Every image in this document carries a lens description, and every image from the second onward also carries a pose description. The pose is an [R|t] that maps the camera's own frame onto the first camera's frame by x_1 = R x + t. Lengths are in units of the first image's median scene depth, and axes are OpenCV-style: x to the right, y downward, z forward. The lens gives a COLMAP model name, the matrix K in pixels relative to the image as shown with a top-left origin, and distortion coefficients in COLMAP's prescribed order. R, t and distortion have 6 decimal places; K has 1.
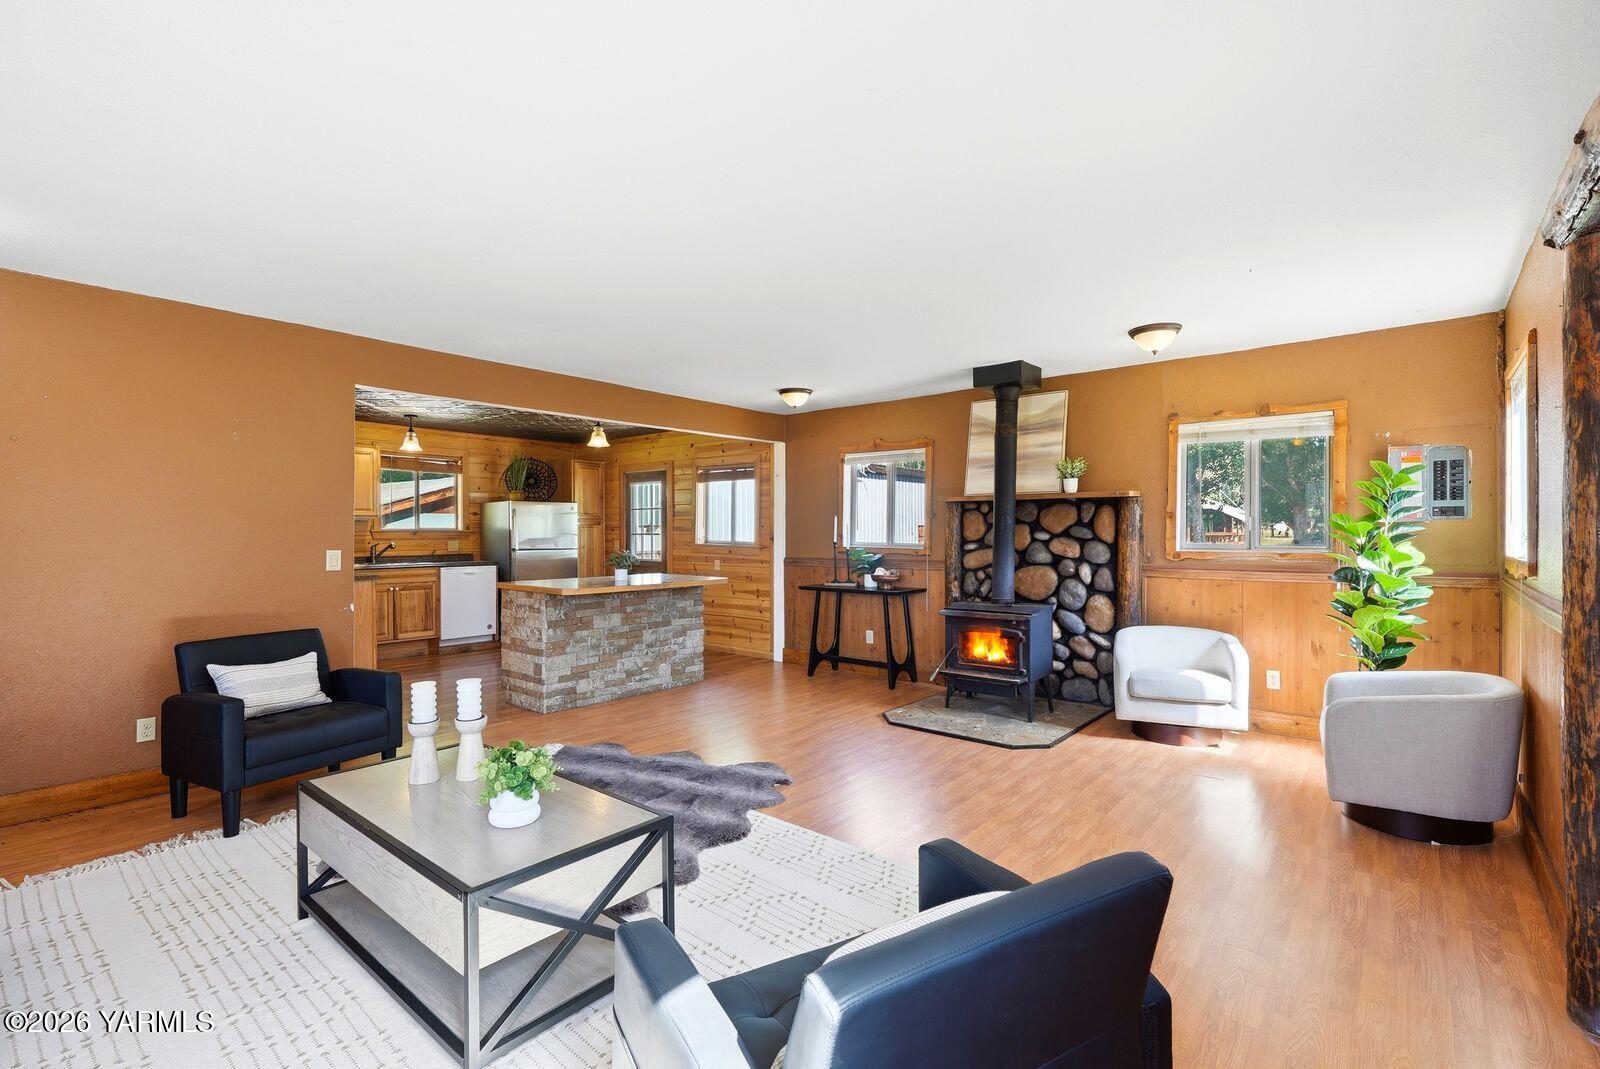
lens RADIAL K [[720.7, 0, 799.0], [0, 720.7, 530.3], [0, 0, 1]] dist [-0.001272, 0.001789]
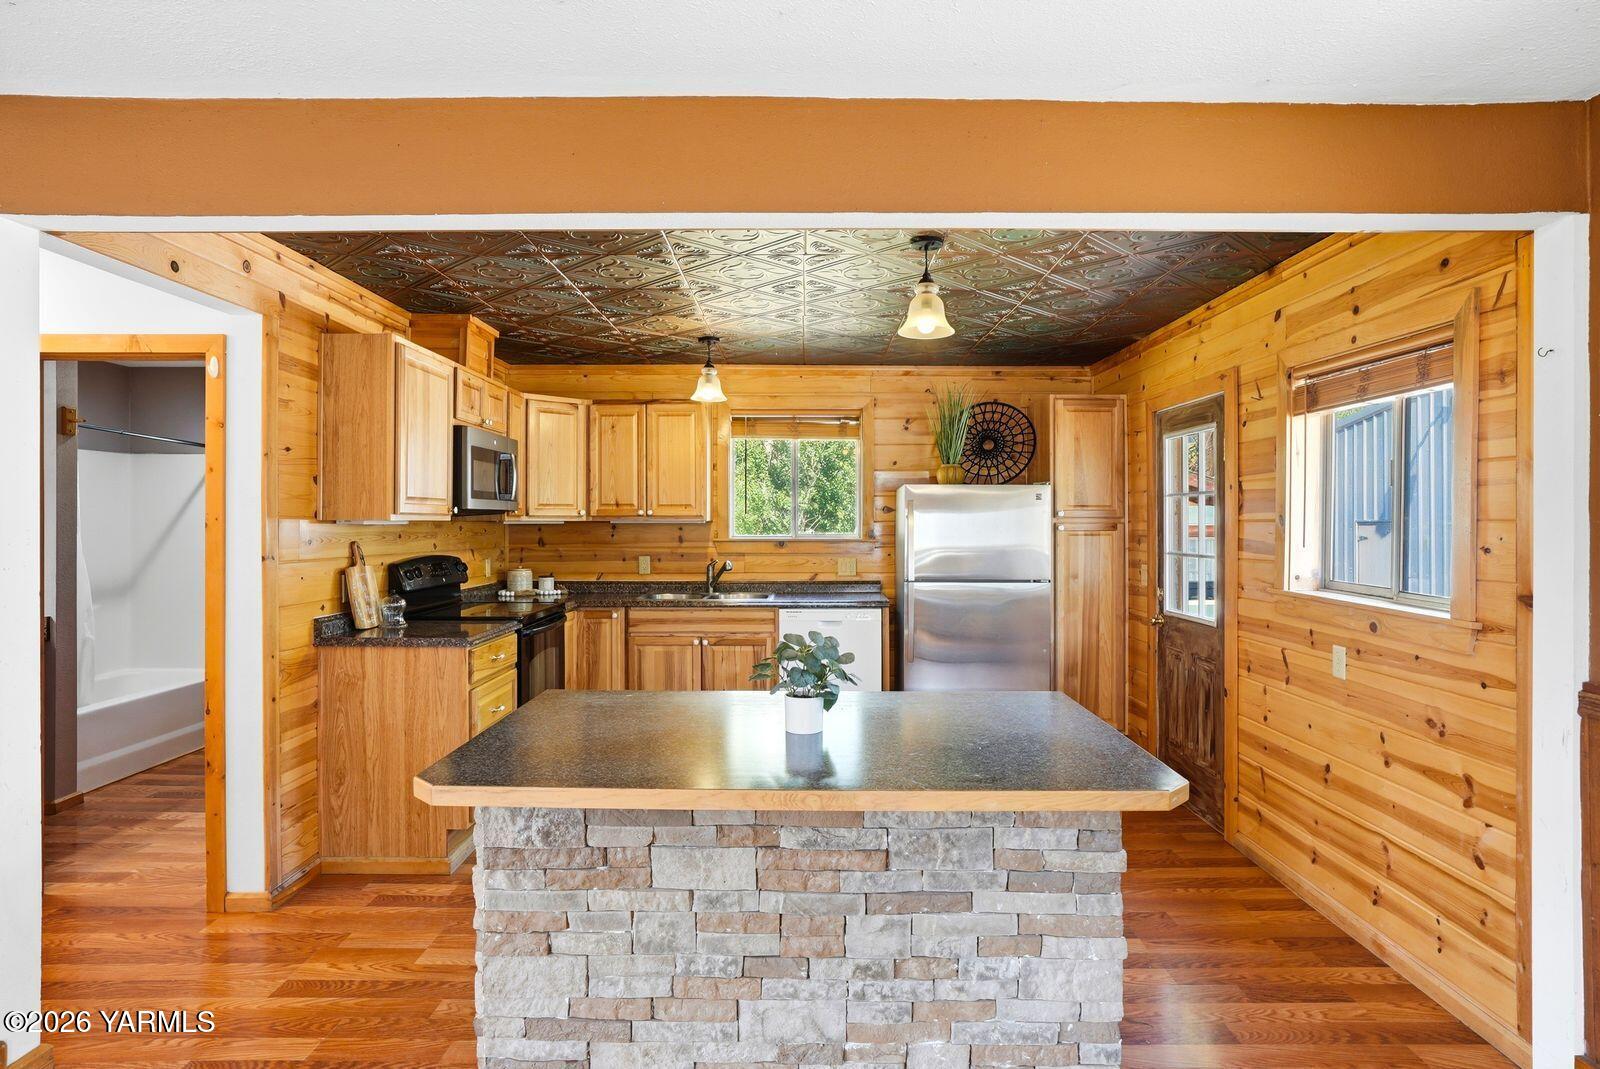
lens RADIAL K [[869.9, 0, 812.5], [0, 869.9, 520.8], [0, 0, 1]] dist [-0.034251, 0.012622]
pose [[0.643824, 0.001574, -0.765172, 0.031068], [-0.002695, 0.999996, -0.000210, -0.015356], [0.765169, 0.002197, 0.643826, 0.577180]]
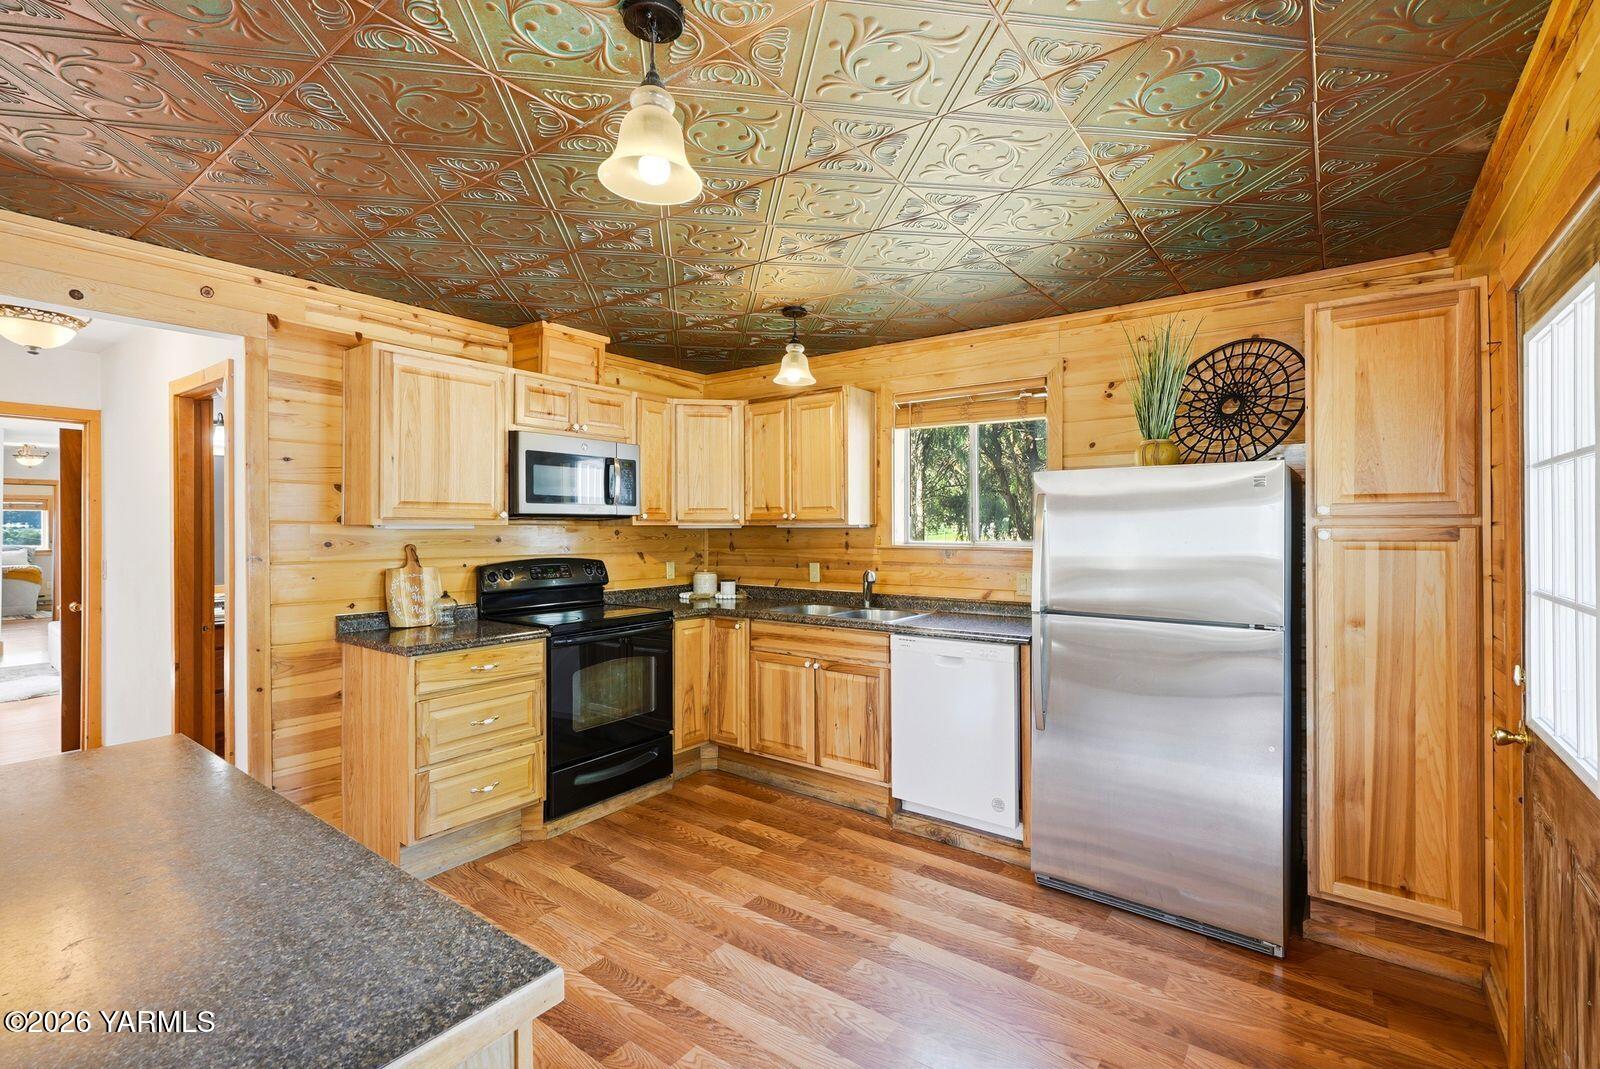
lens RADIAL K [[720.7, 0, 813.9], [0, 720.7, 524.7], [0, 0, 1]] dist [-0.001272, 0.001789]
pose [[0.066095, -0.001341, -0.997812, -0.055963], [-0.000532, 0.999999, -0.001379, -0.014658], [0.997813, 0.000622, 0.066094, 0.905418]]
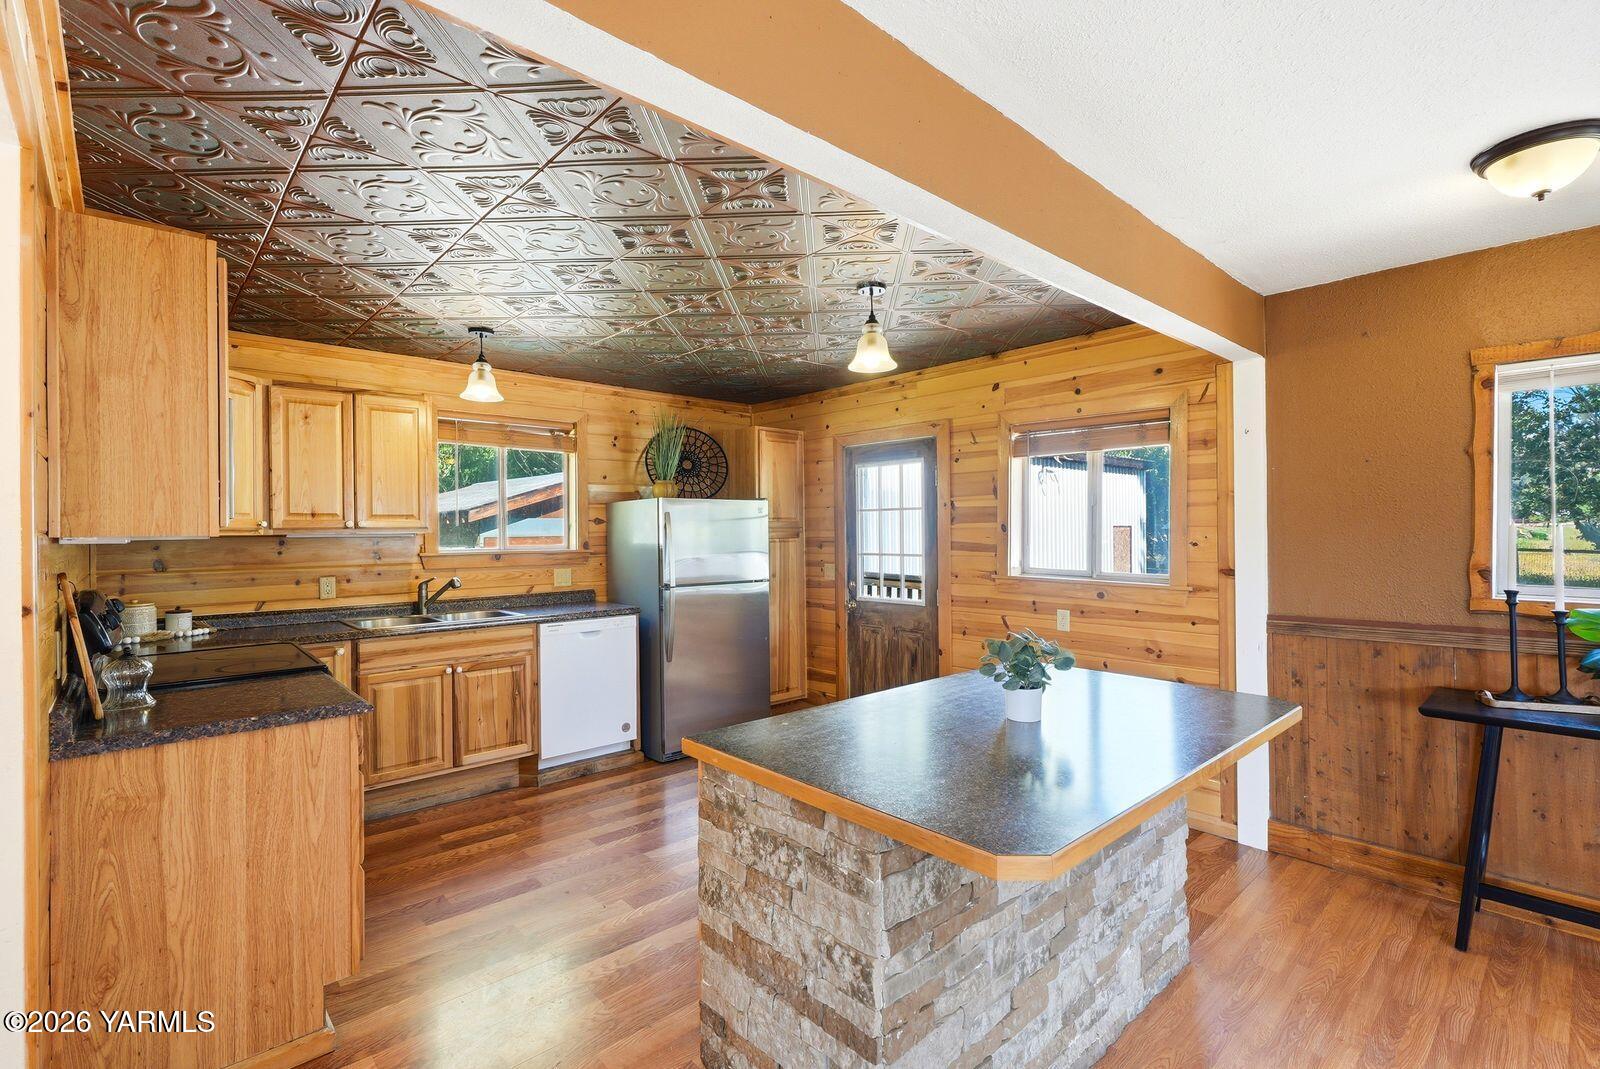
lens RADIAL K [[720.7, 0, 795.4], [0, 720.7, 529.5], [0, 0, 1]] dist [-0.001272, 0.001789]
pose [[0.990470, -0.007083, -0.137544, -0.232157], [0.006931, 0.999975, -0.001581, -0.015444], [0.137551, 0.000613, 0.990494, 0.488923]]
